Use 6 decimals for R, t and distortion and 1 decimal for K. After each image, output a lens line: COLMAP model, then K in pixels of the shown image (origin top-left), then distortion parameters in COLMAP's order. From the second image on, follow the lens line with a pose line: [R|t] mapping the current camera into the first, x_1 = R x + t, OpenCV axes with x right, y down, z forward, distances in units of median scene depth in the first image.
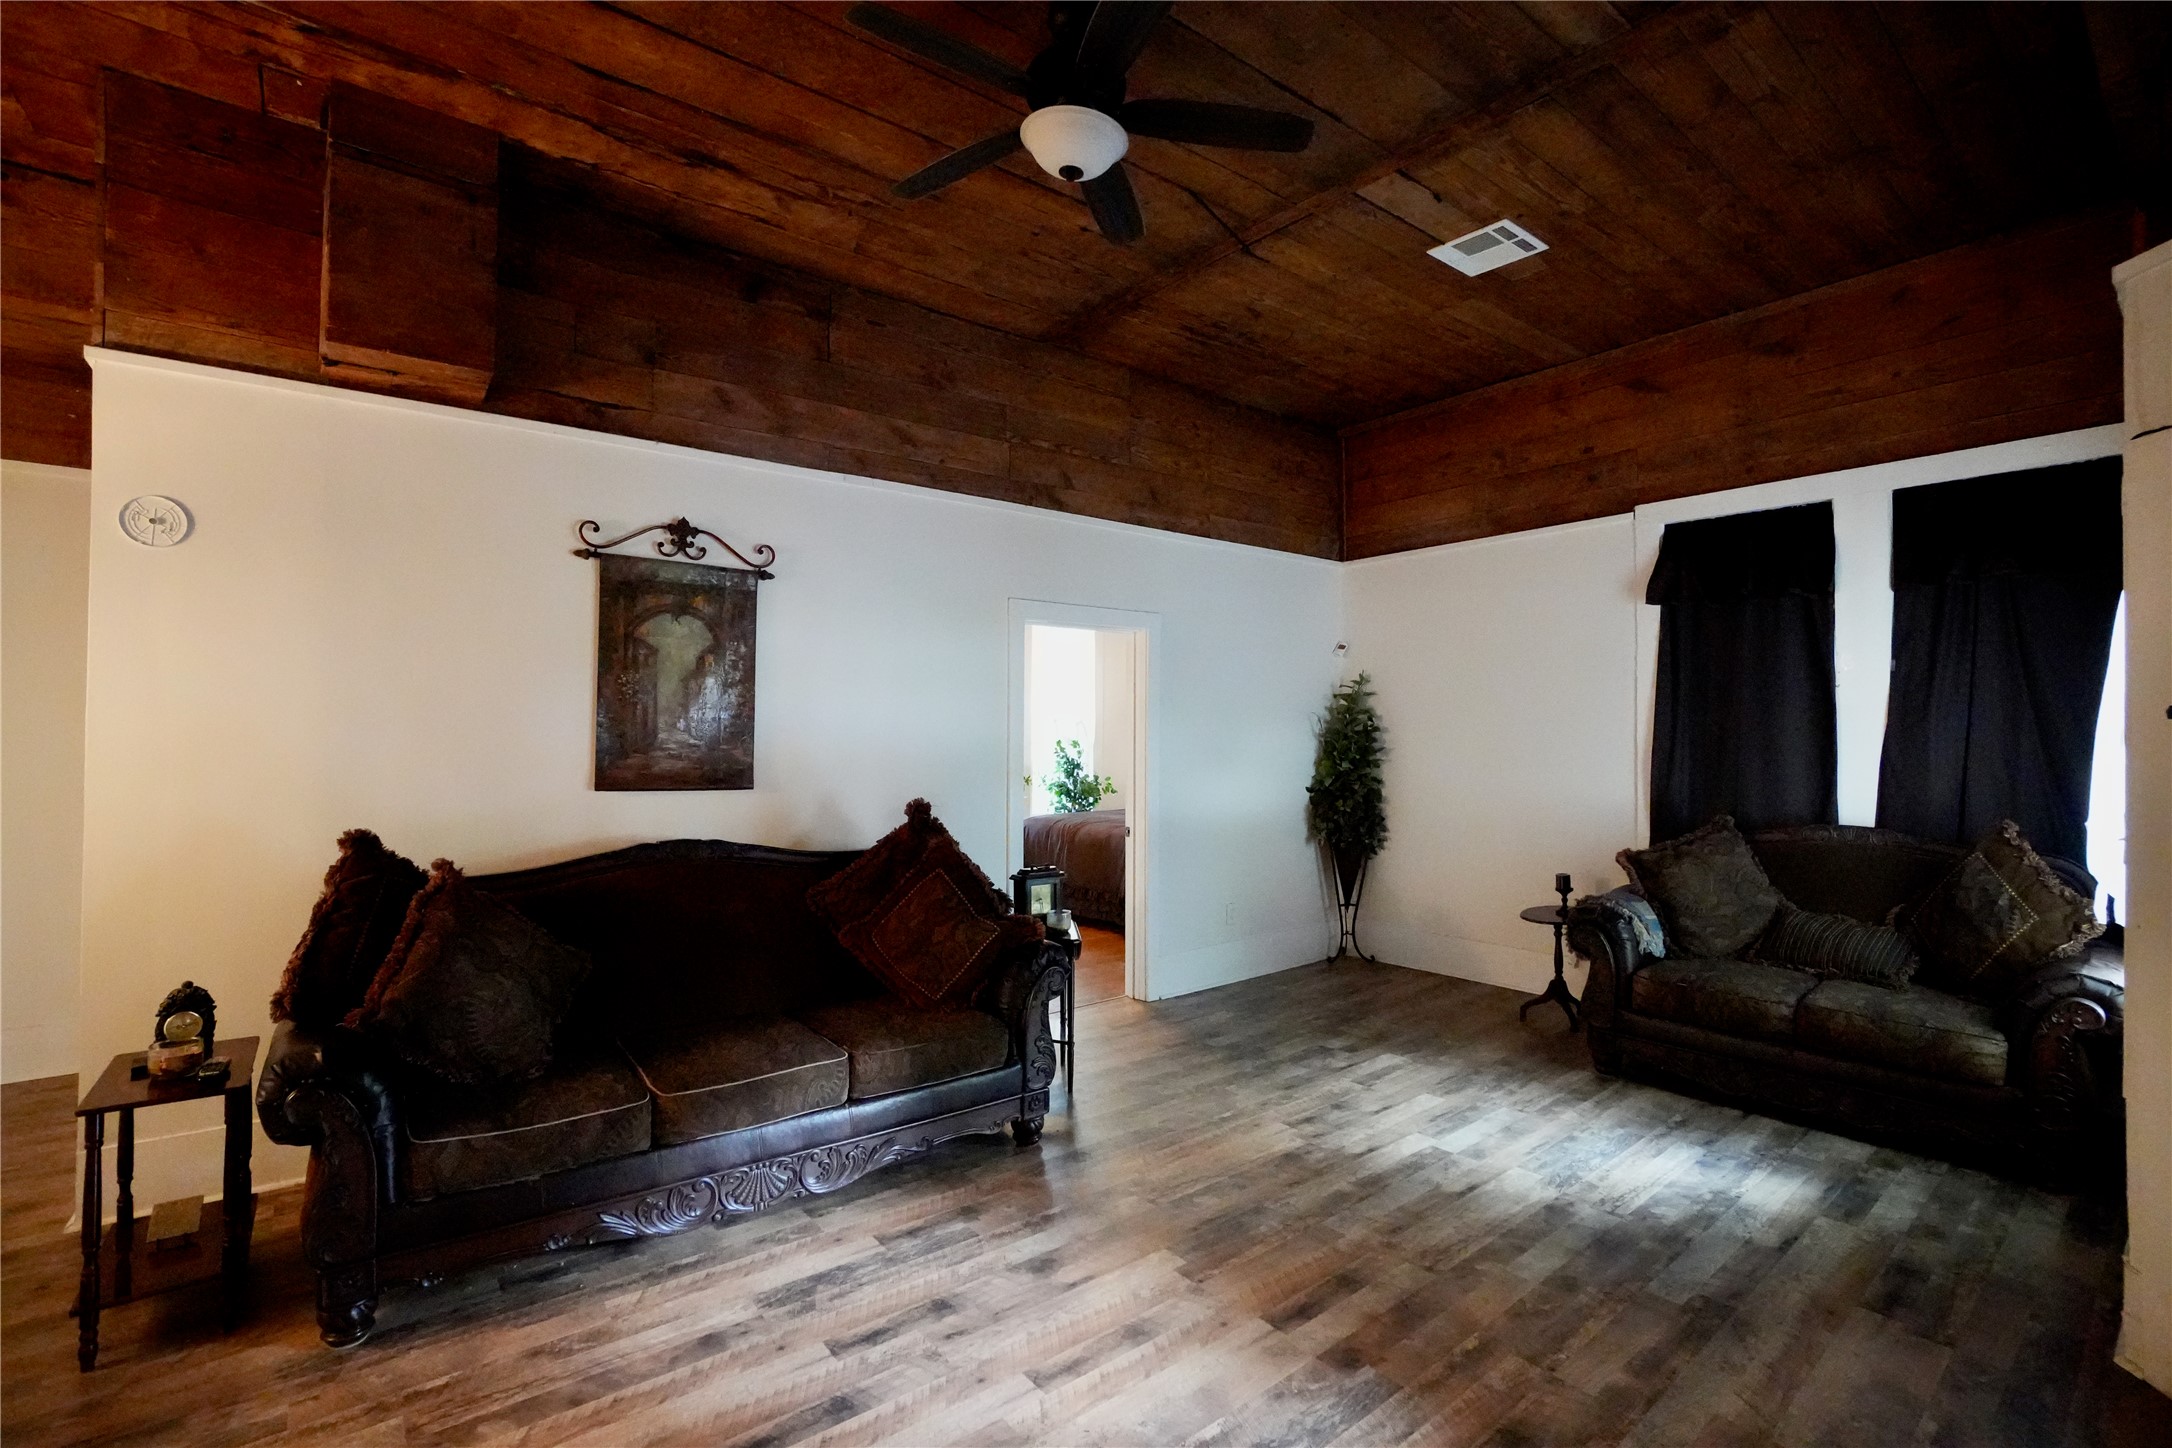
lens RADIAL K [[966.1, 0, 1082.4], [0, 966.1, 723.4], [0, 0, 1]] dist [-0.062651, 0.022855]
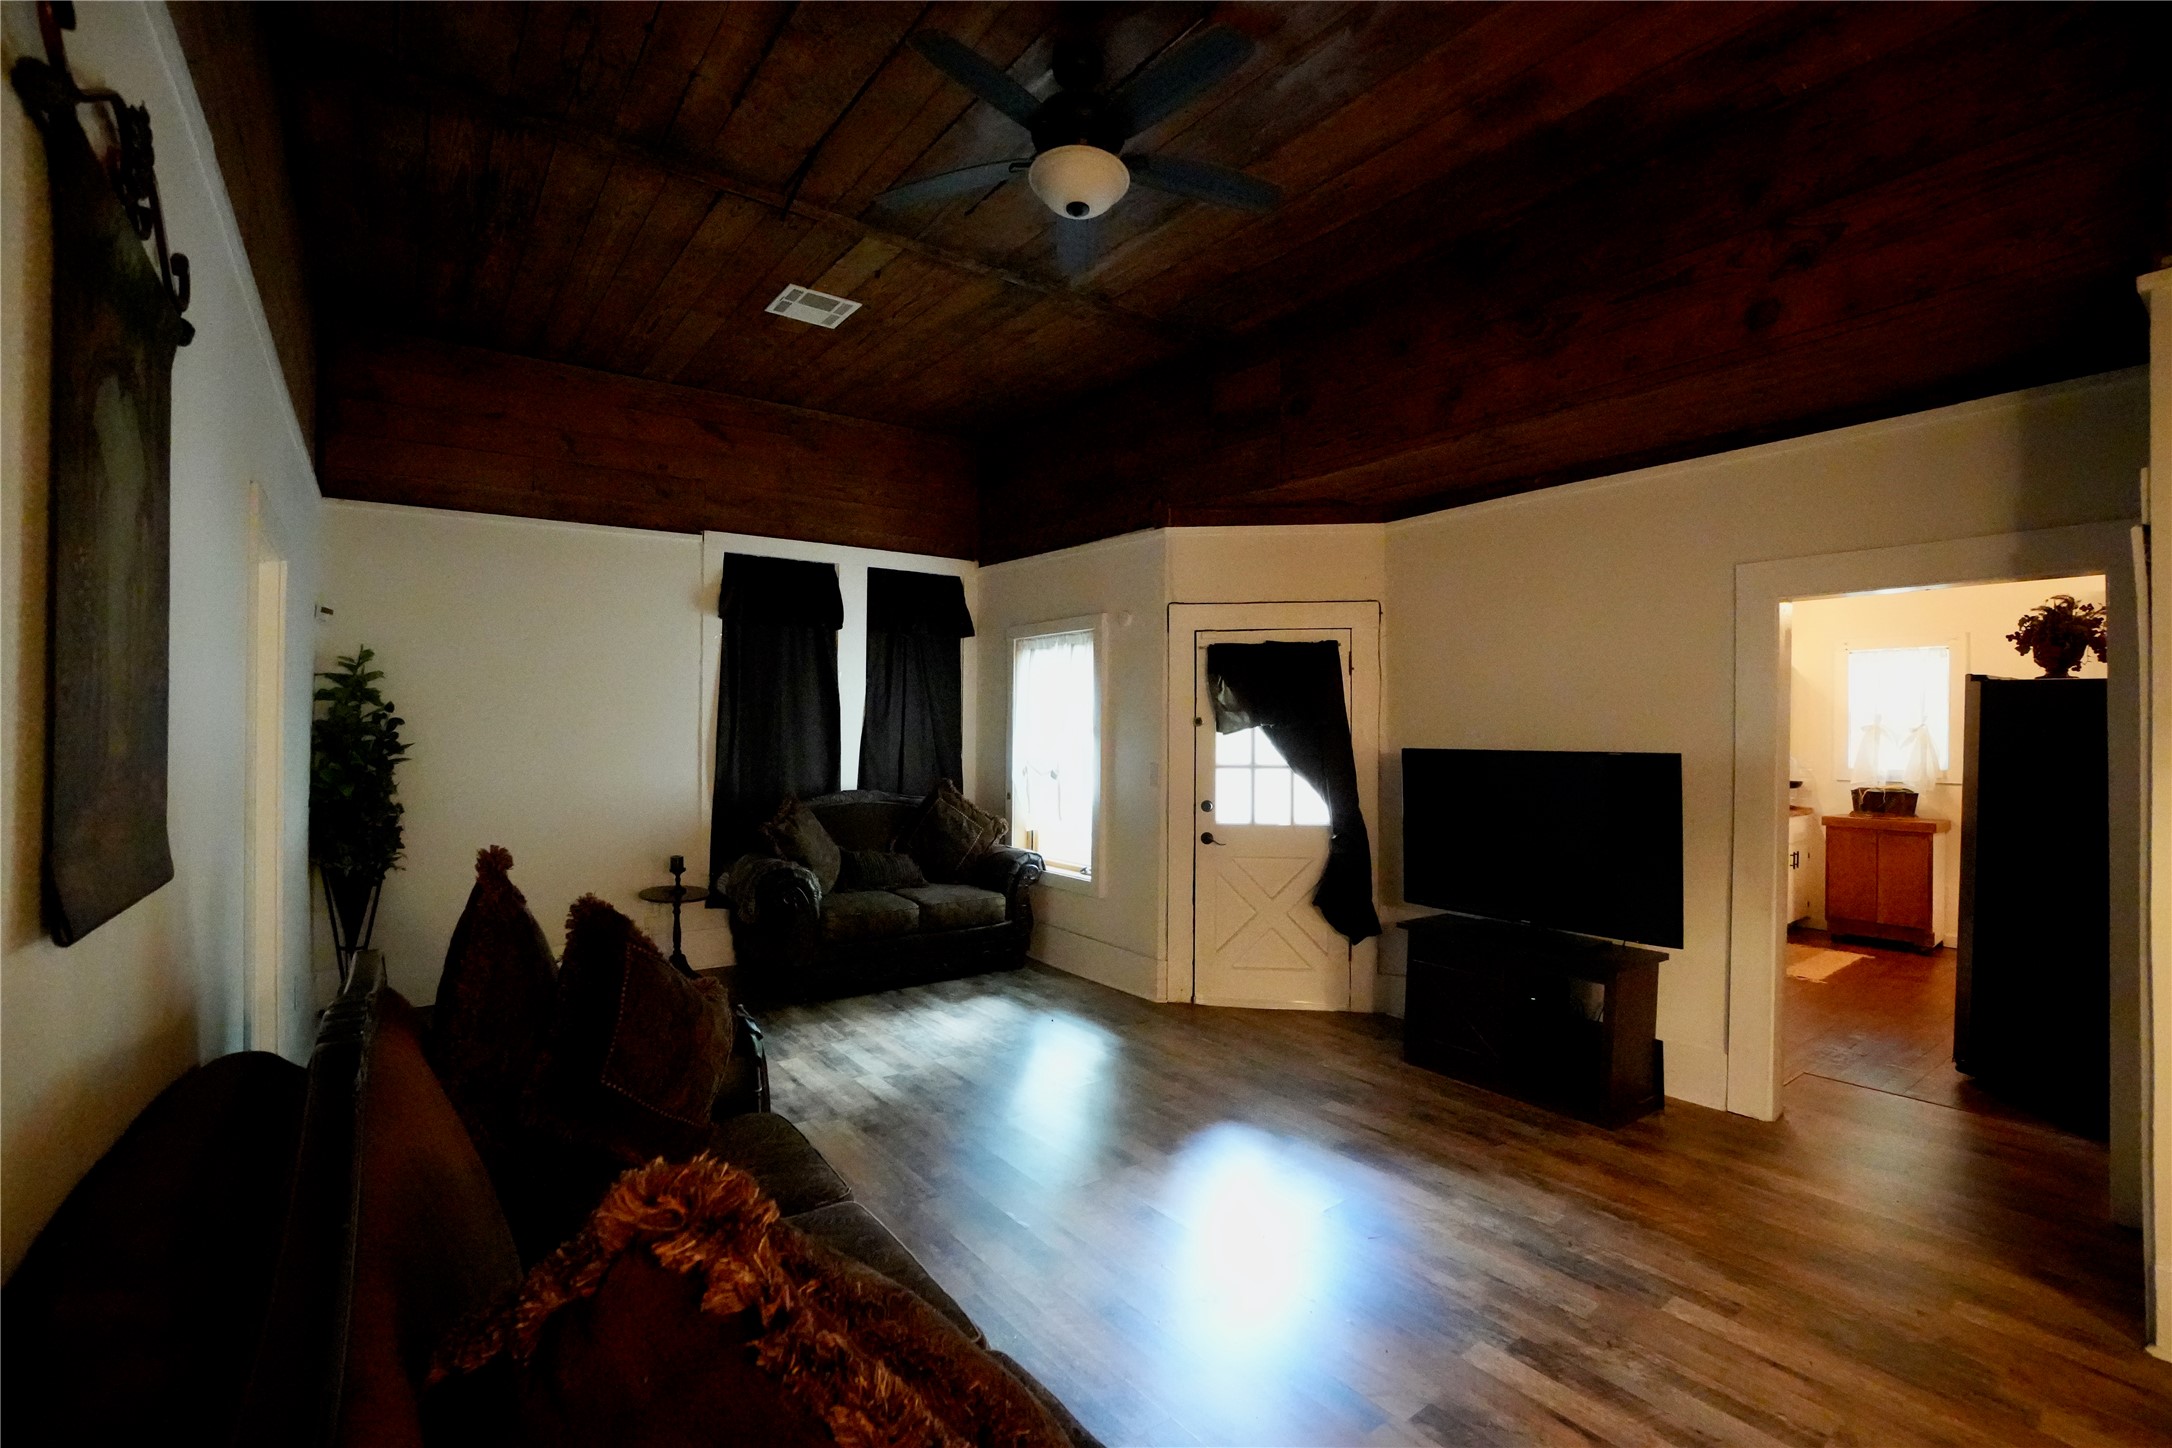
lens RADIAL K [[966.1, 0, 1082.4], [0, 966.1, 723.4], [0, 0, 1]] dist [-0.062651, 0.022855]
pose [[0.023763, 0.001184, 0.999717, -0.898458], [-0.014495, 0.999895, -0.000839, 0.000517], [-0.999613, -0.014471, 0.023778, 0.796216]]
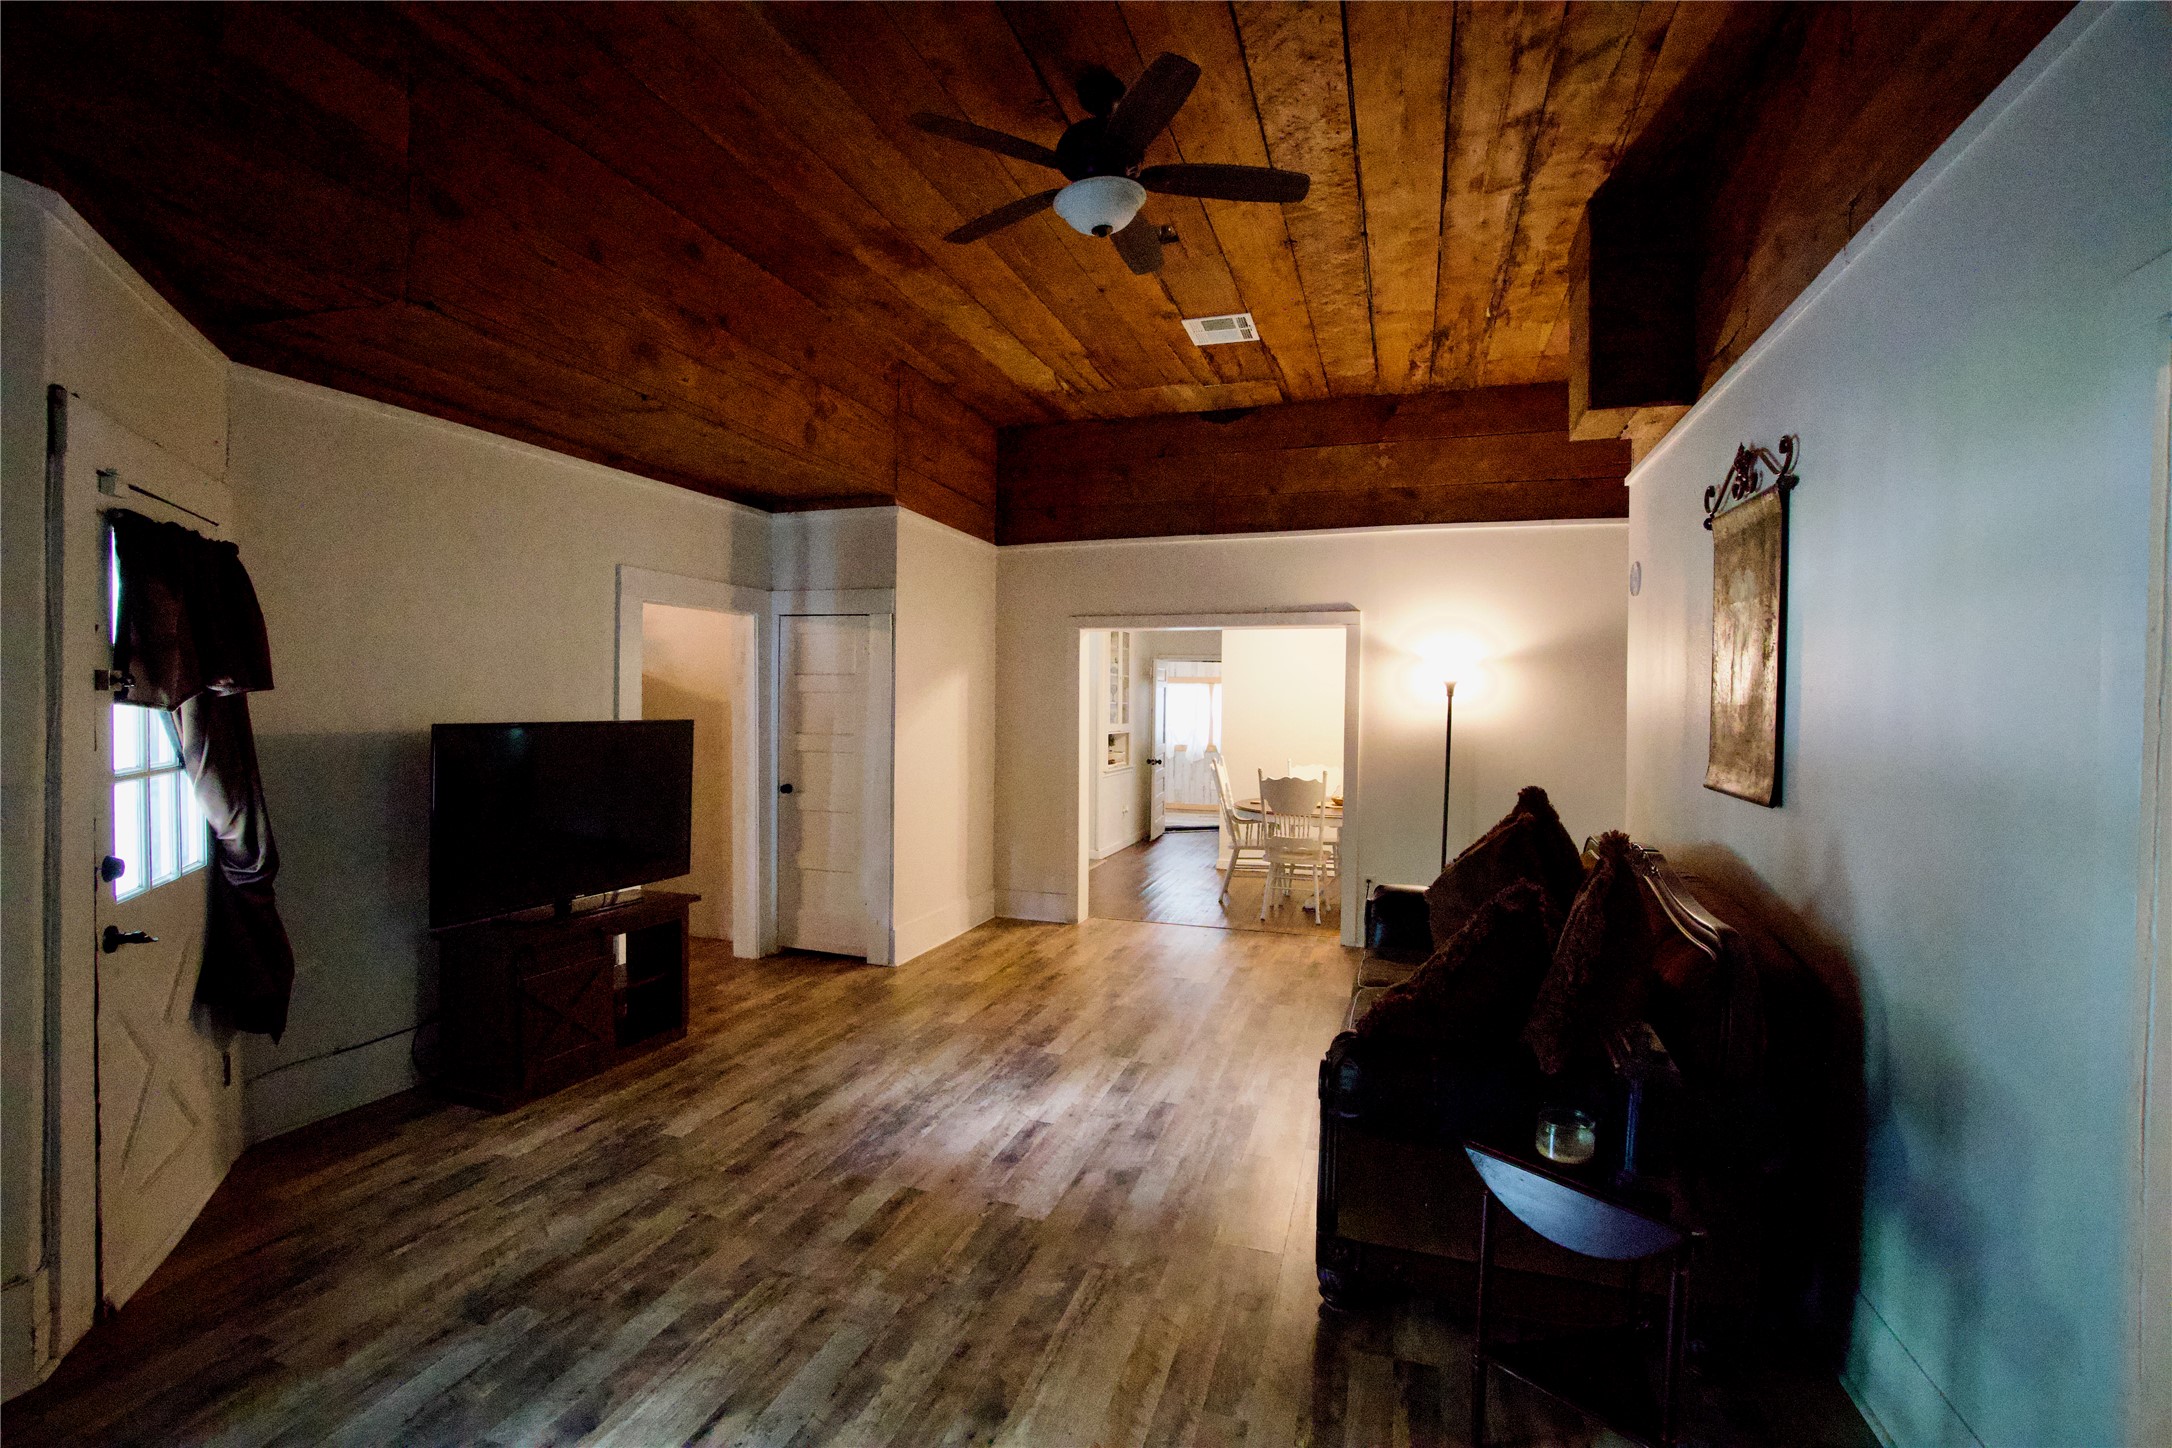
lens RADIAL K [[966.1, 0, 1082.4], [0, 966.1, 723.4], [0, 0, 1]] dist [-0.062651, 0.022855]
pose [[-0.834919, -0.005216, -0.550348, 0.538318], [-0.011515, 0.999902, 0.007993, 0.011809], [0.550252, 0.013011, -0.834897, 1.635894]]
